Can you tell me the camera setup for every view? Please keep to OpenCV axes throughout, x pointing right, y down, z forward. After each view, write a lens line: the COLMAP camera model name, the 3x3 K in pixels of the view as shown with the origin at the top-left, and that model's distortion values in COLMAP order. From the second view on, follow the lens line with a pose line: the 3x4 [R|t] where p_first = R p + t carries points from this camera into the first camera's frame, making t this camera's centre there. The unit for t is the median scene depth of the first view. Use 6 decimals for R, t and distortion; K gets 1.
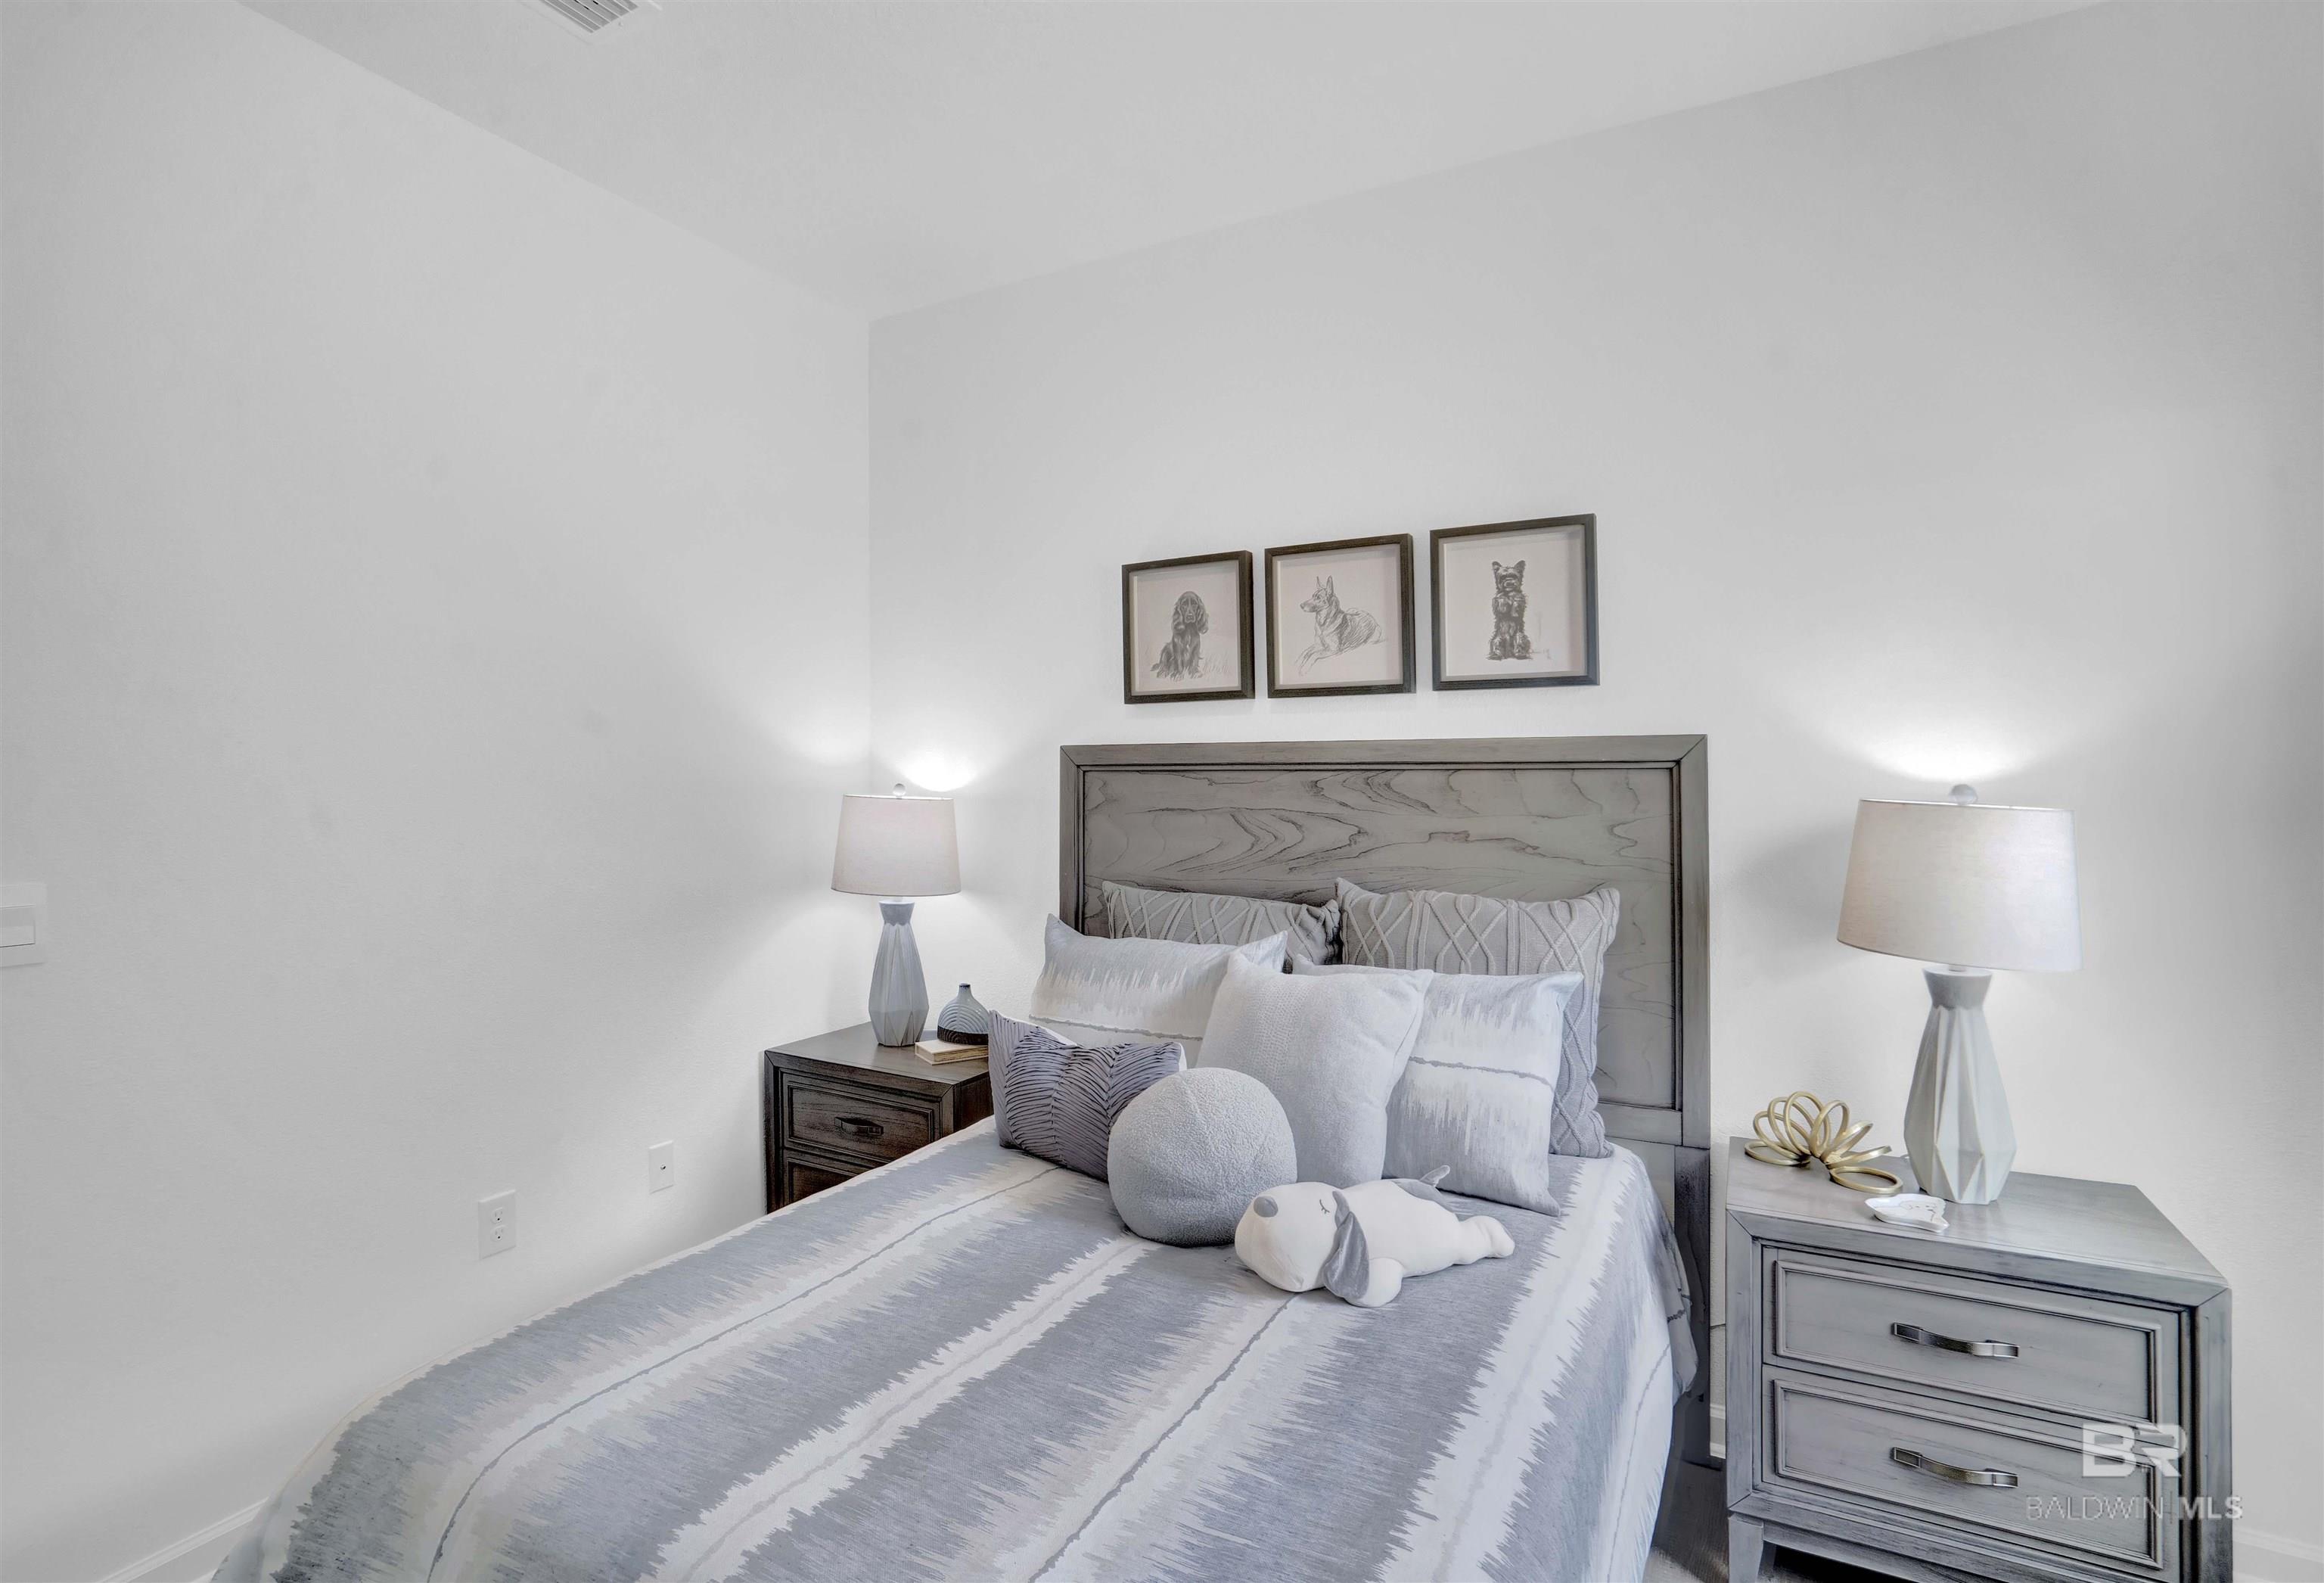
lens RADIAL K [[1136.5, 0, 1162.0], [0, 1136.5, 791.5], [0, 0, 1]] dist [-0.023184, -0.000086]
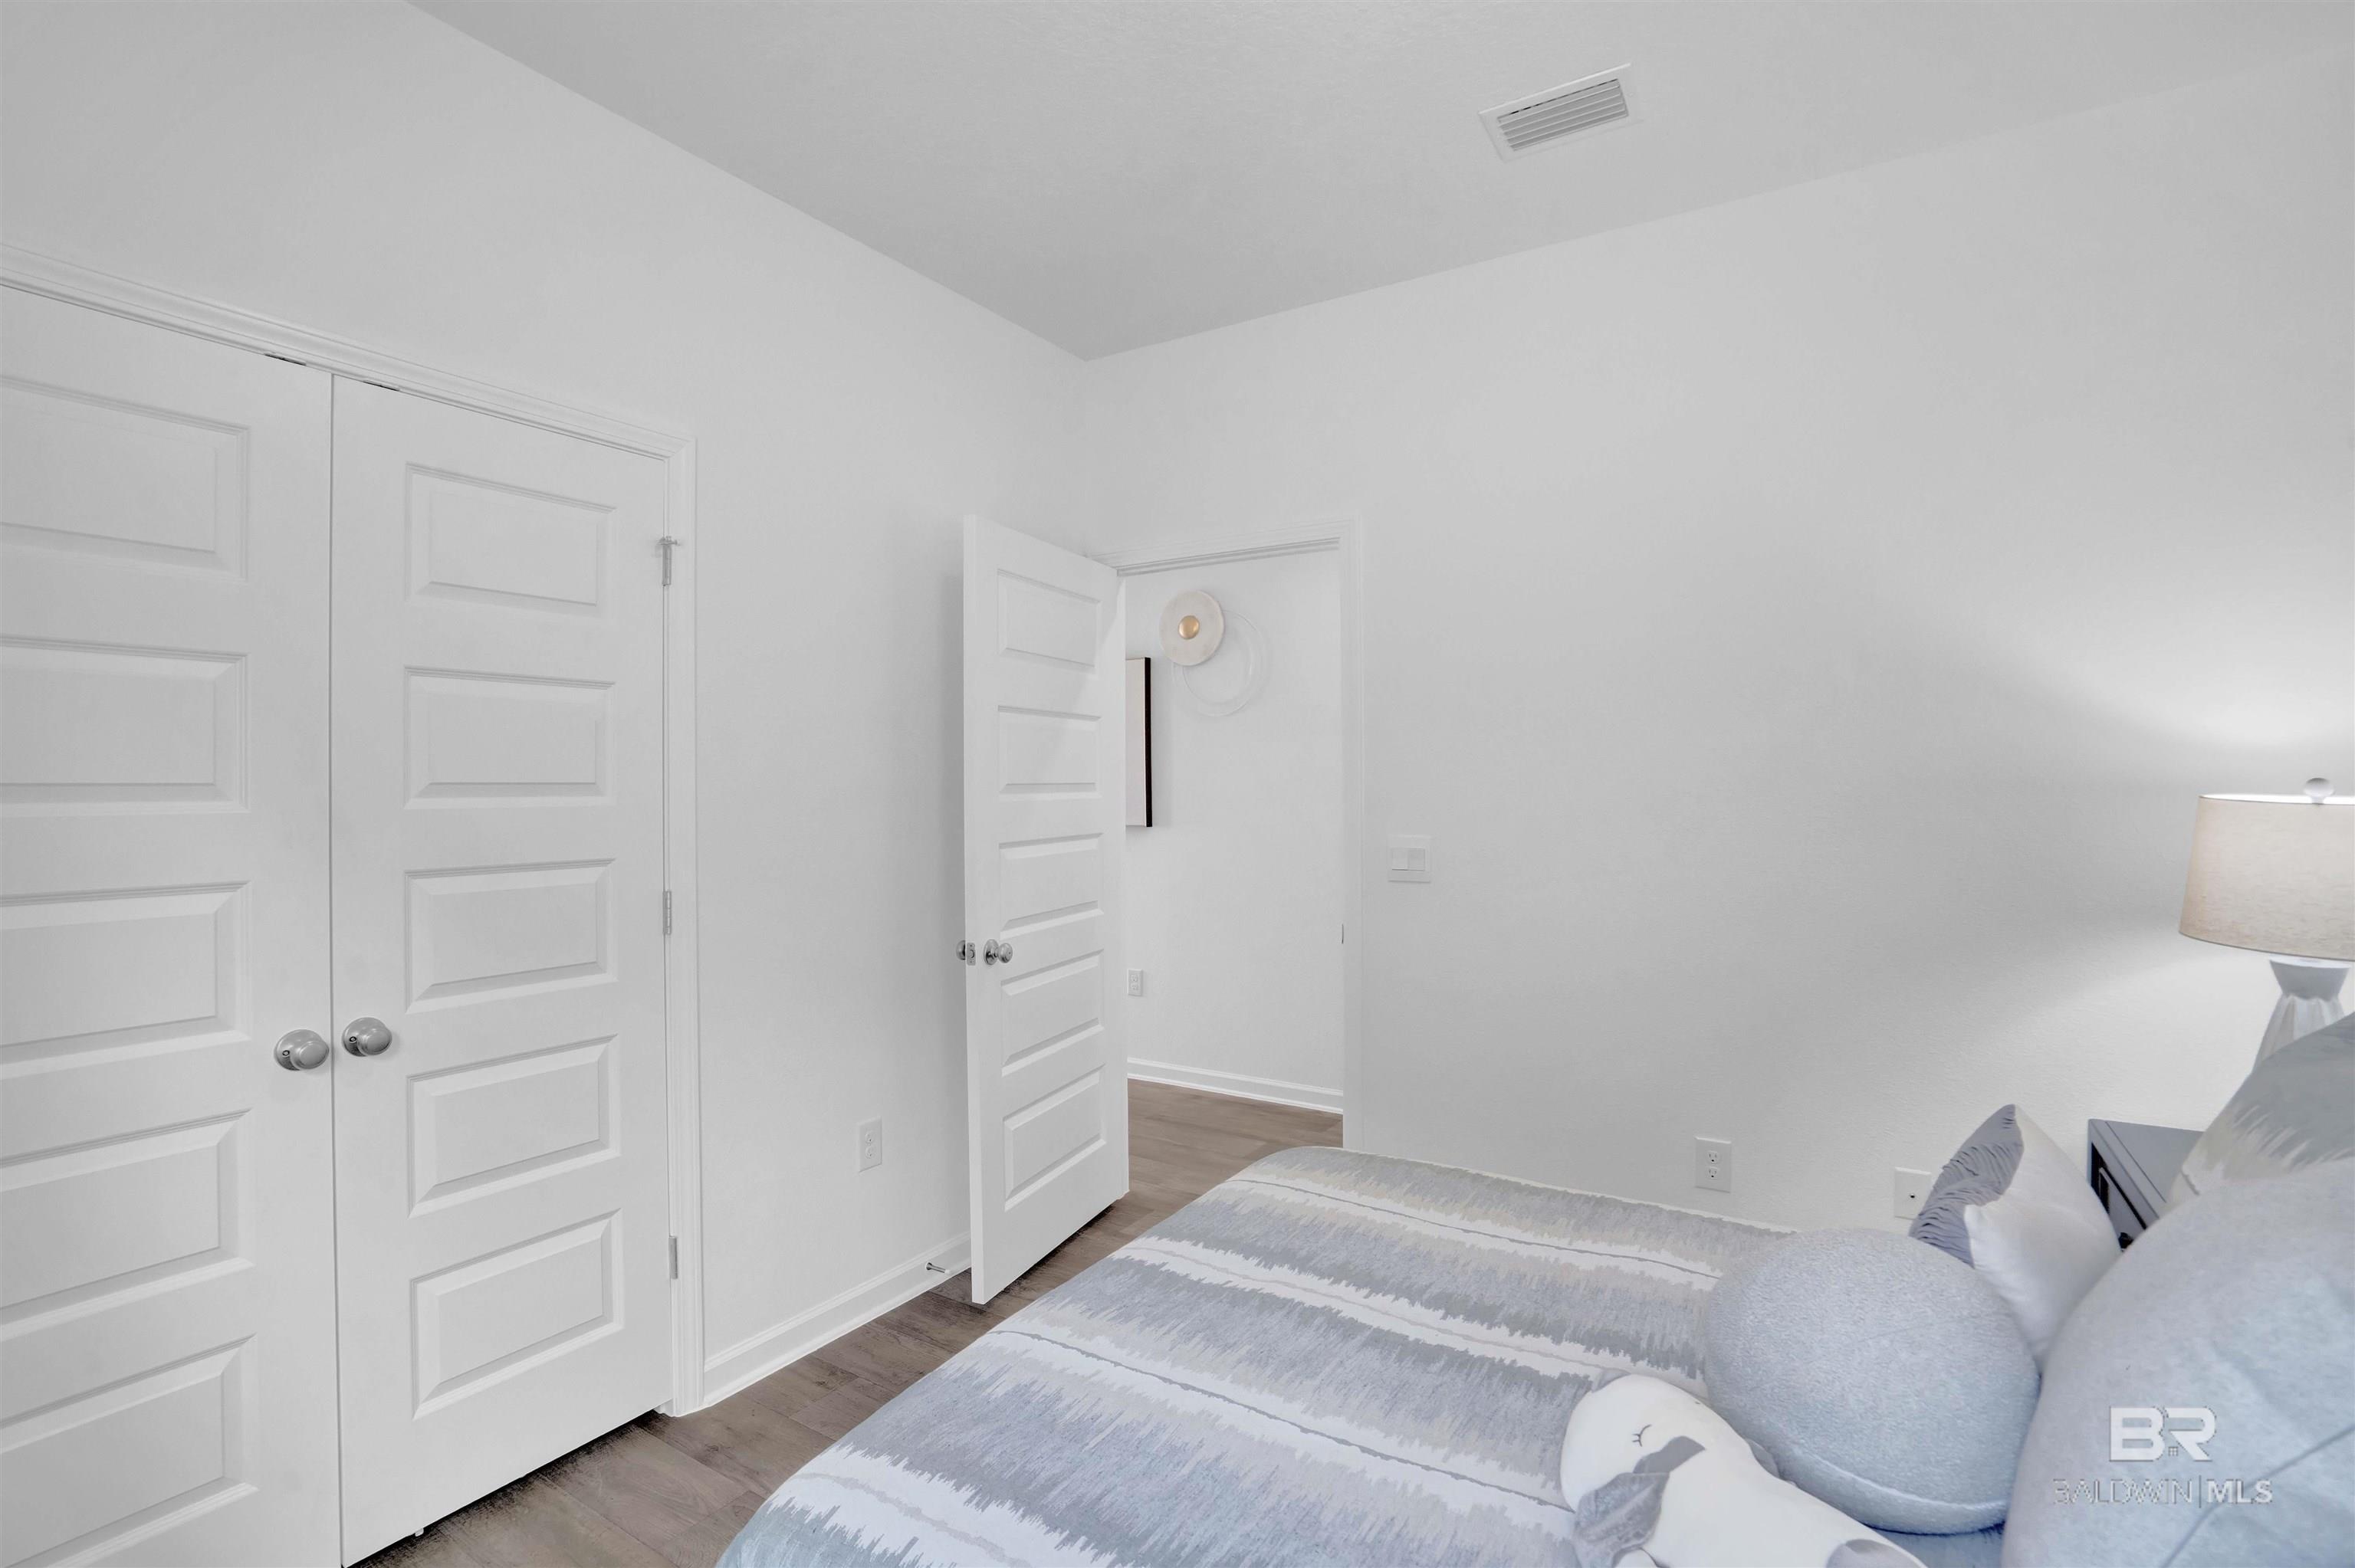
lens RADIAL K [[1071.0, 0, 1166.7], [0, 1071.0, 769.4], [0, 0, 1]] dist [-0.064375, 0.035763]
pose [[-0.078814, -0.011362, -0.996825, 0.839243], [-0.002880, 0.999933, -0.011170, -0.004982], [0.996885, 0.001990, -0.078842, 0.855096]]
